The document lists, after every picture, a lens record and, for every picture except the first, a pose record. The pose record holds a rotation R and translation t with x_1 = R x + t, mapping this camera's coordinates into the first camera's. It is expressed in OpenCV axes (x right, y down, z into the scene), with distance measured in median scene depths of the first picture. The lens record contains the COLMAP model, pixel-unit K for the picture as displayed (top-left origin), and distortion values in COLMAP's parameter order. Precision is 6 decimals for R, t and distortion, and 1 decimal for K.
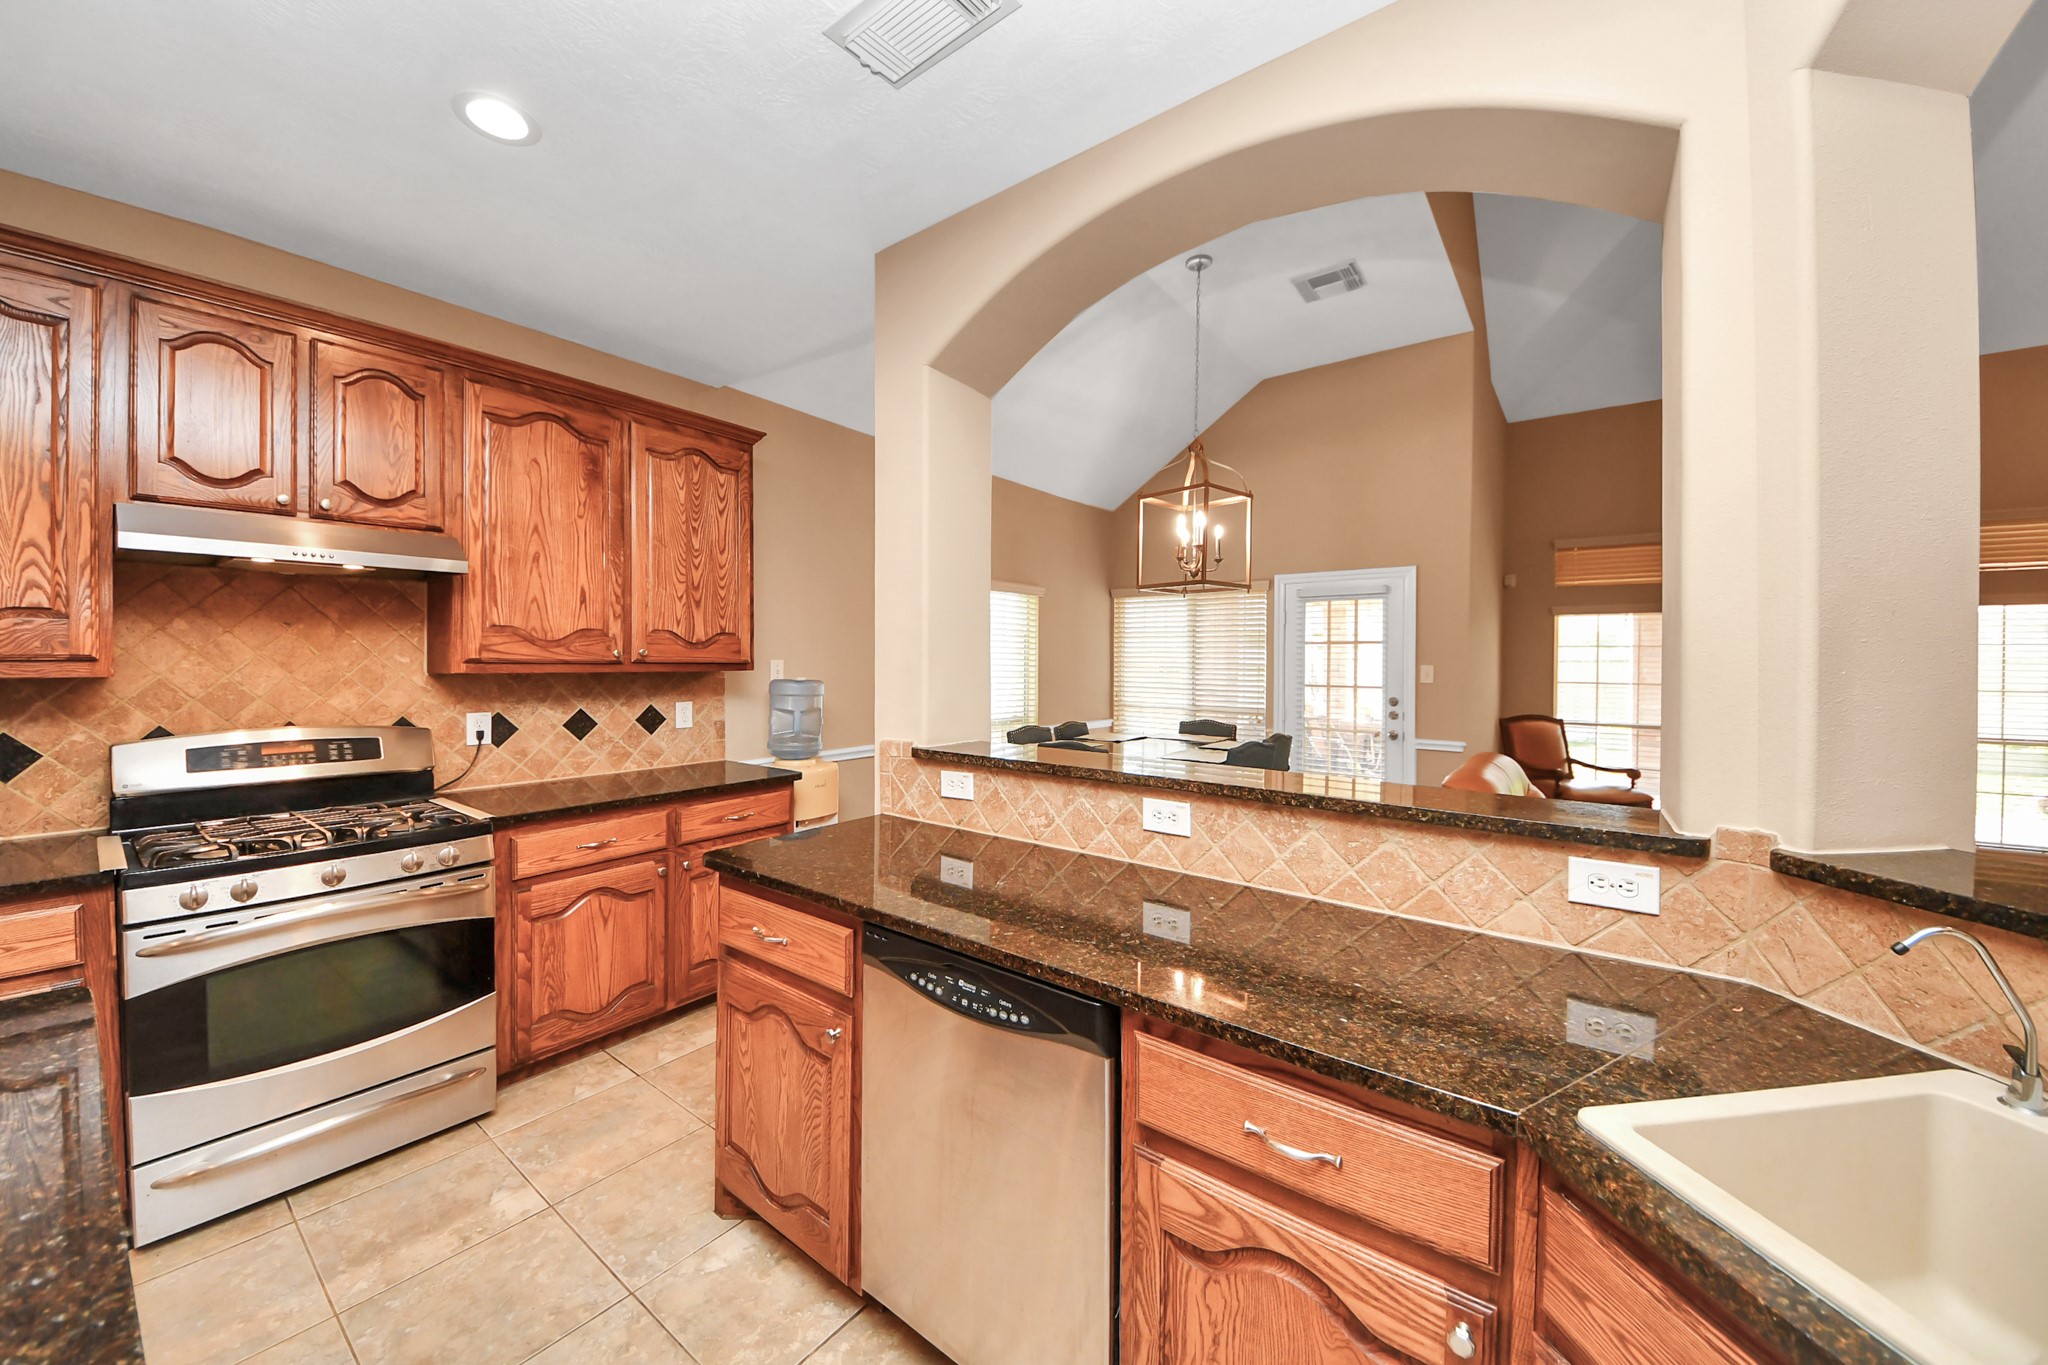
lens RADIAL K [[737.9, 0, 1018.3], [0, 737.9, 663.9], [0, 0, 1]] dist [-0.000842, -0.007098]
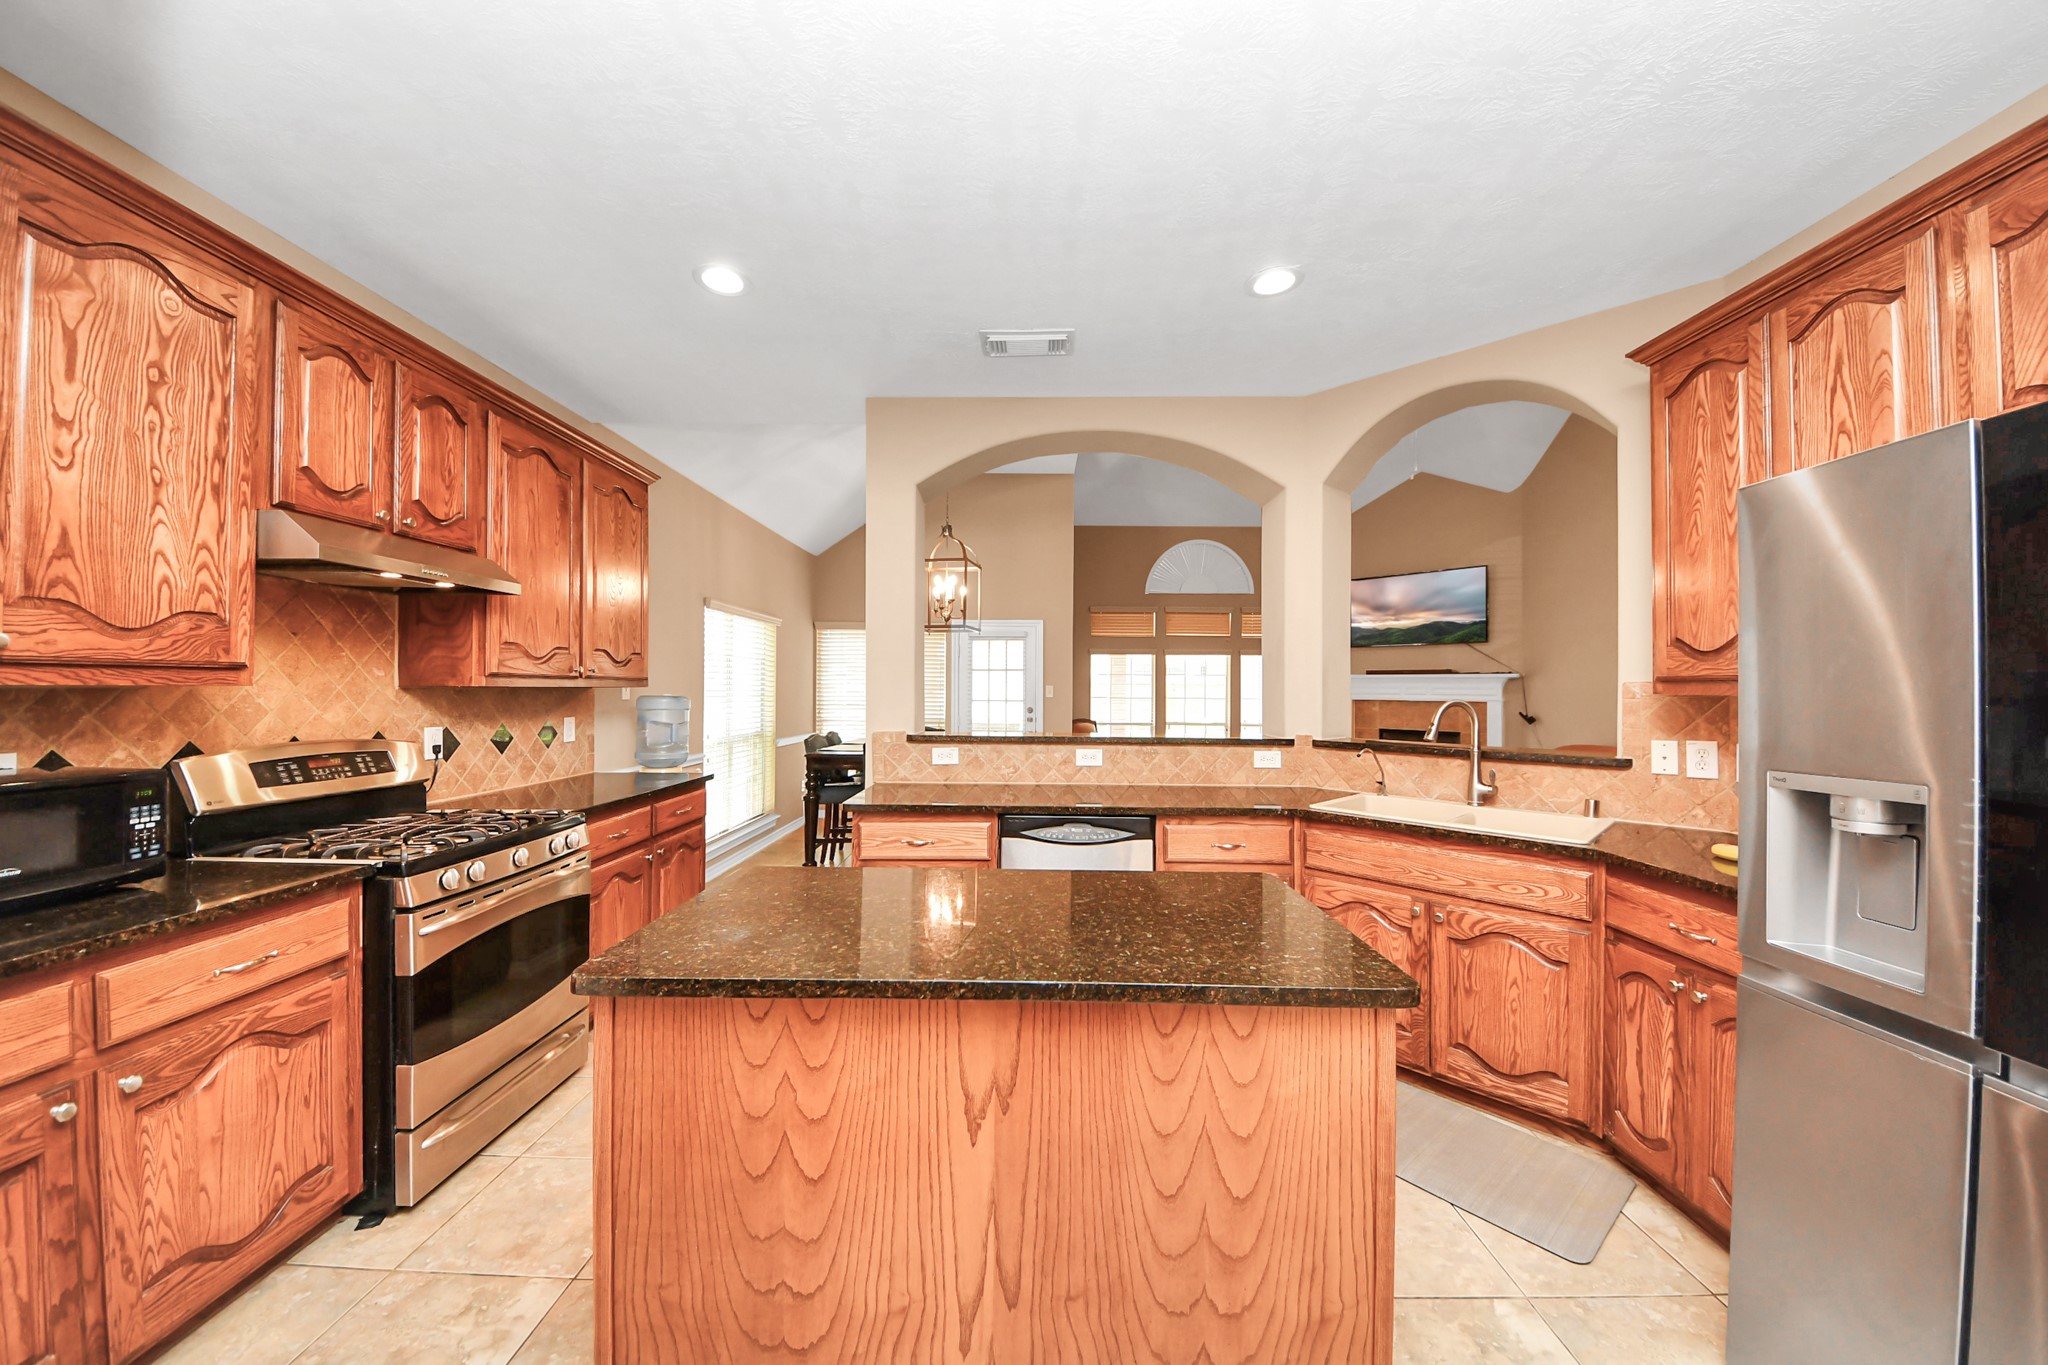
lens RADIAL K [[738.0, 0, 1020.0], [0, 738.0, 680.7], [0, 0, 1]] dist [0.025277, -0.017776]
pose [[0.801184, 0.006220, 0.598386, -0.789084], [0.002413, 0.999904, -0.013624, 0.020992], [-0.598413, 0.012359, 0.801092, -0.322916]]
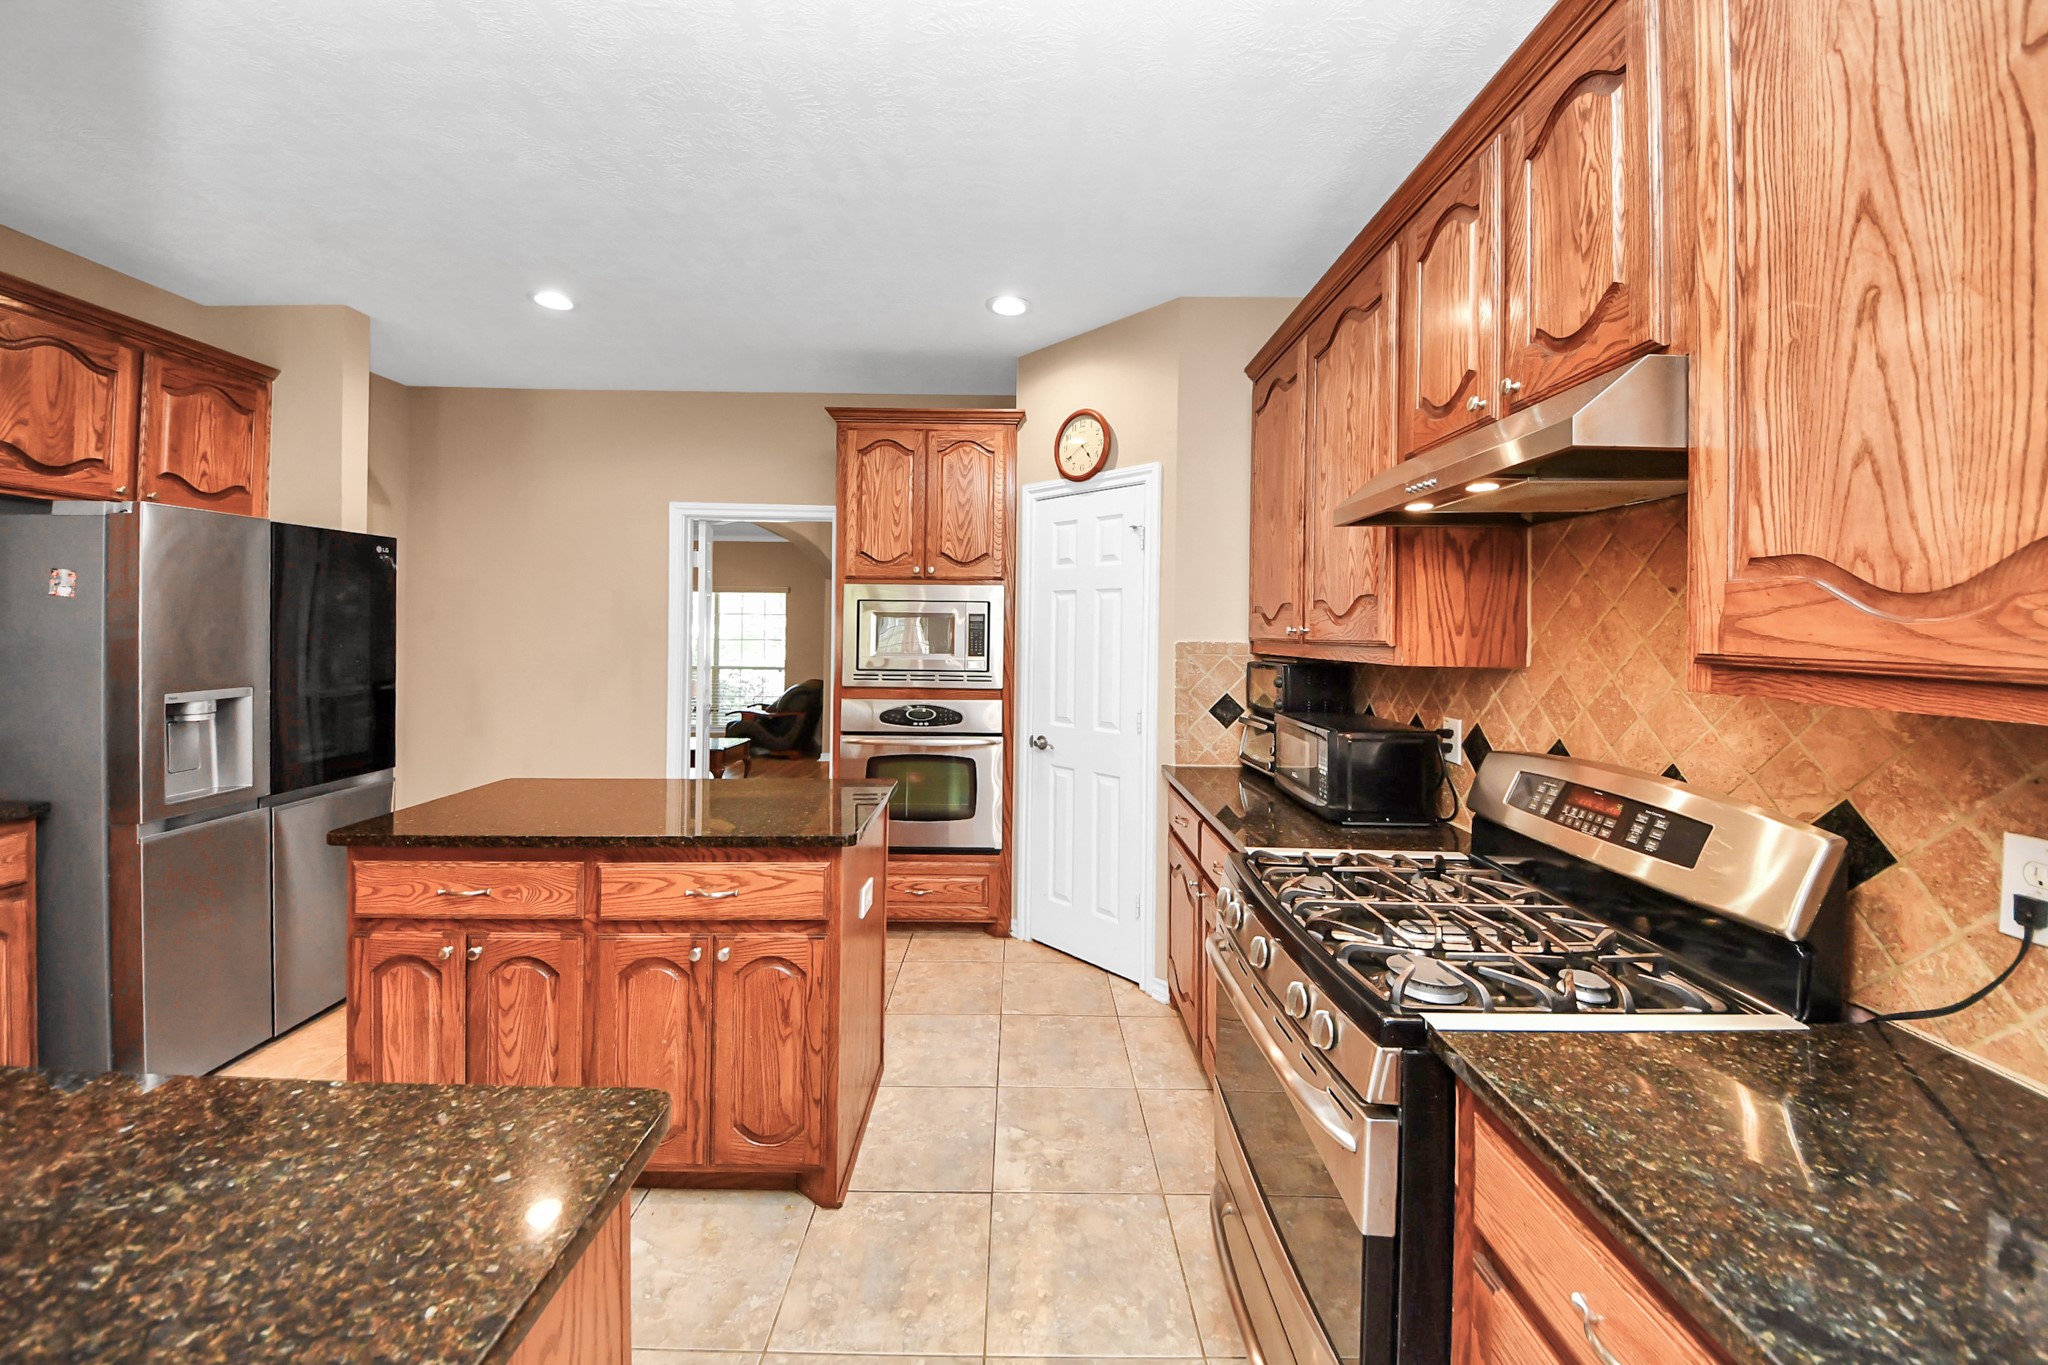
lens RADIAL K [[732.5, 0, 1029.0], [0, 732.5, 625.2], [0, 0, 1]] dist [0.024730, -0.016948]
pose [[-0.779831, -0.023199, -0.625560, -0.241935], [-0.023513, 0.999693, -0.007763, -0.016629], [0.625548, 0.008655, -0.780138, 1.124707]]
